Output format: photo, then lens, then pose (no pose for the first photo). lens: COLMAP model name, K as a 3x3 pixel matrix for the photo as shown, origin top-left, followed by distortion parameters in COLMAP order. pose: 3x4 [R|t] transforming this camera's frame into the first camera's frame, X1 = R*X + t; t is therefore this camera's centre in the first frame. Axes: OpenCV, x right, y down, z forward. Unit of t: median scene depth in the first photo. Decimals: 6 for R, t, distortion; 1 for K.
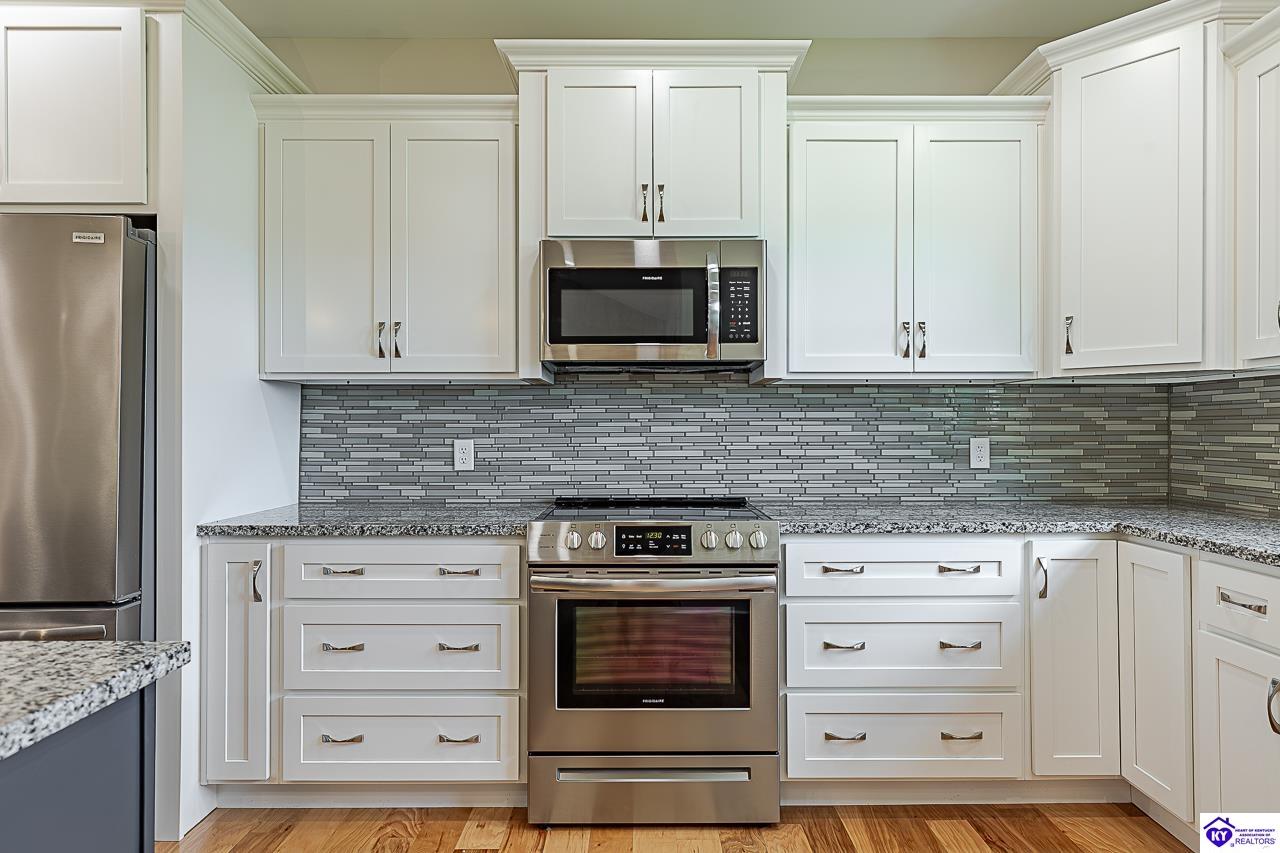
lens RADIAL K [[698.4, 0, 640.0], [0, 698.4, 426.5], [0, 0, 1]] dist [-0.002465, -0.000079]
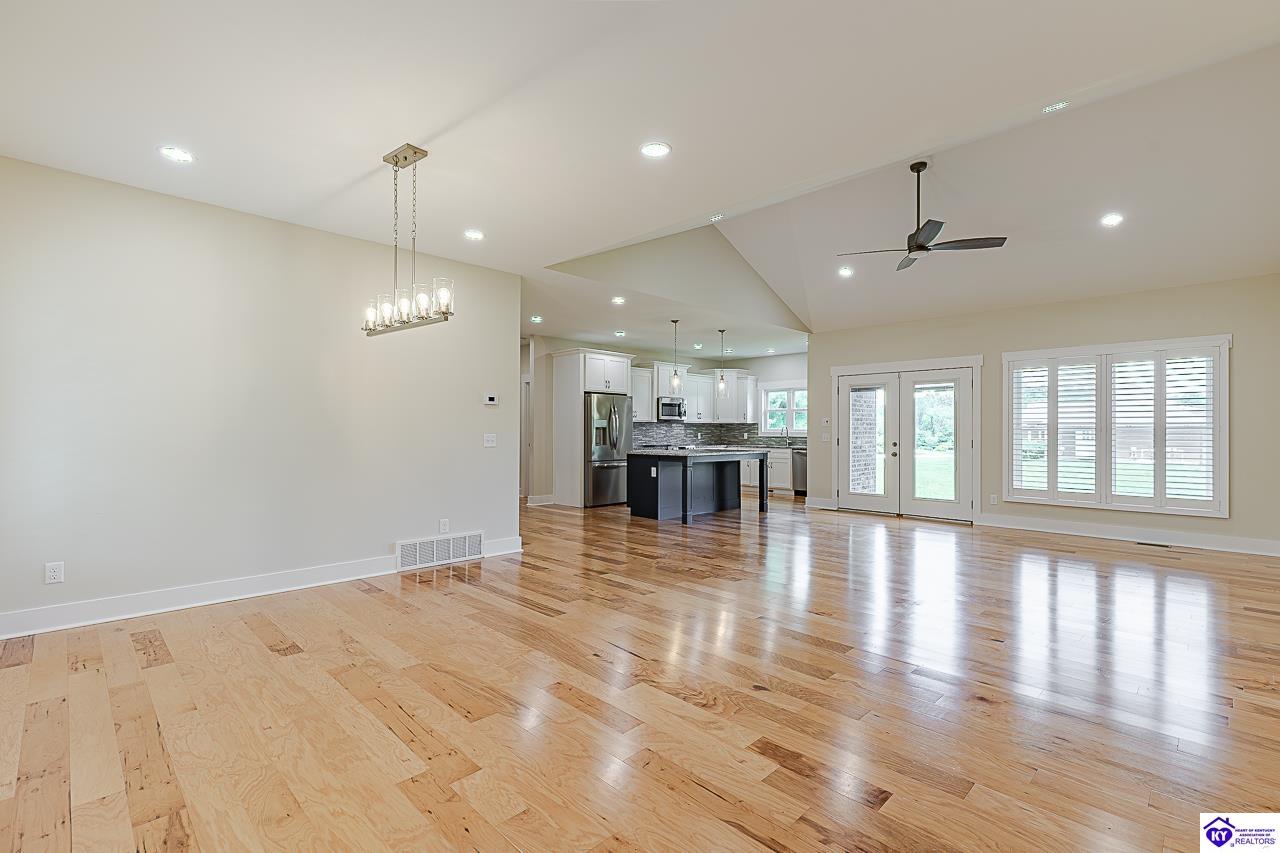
lens RADIAL K [[574.7, 0, 645.2], [0, 574.7, 426.4], [0, 0, 1]] dist [0.004679, 0.000019]
pose [[0.704868, 0.008155, 0.709292, -3.403176], [-0.004644, 0.999966, -0.006882, -0.002864], [-0.709323, 0.001556, 0.704881, -2.104592]]
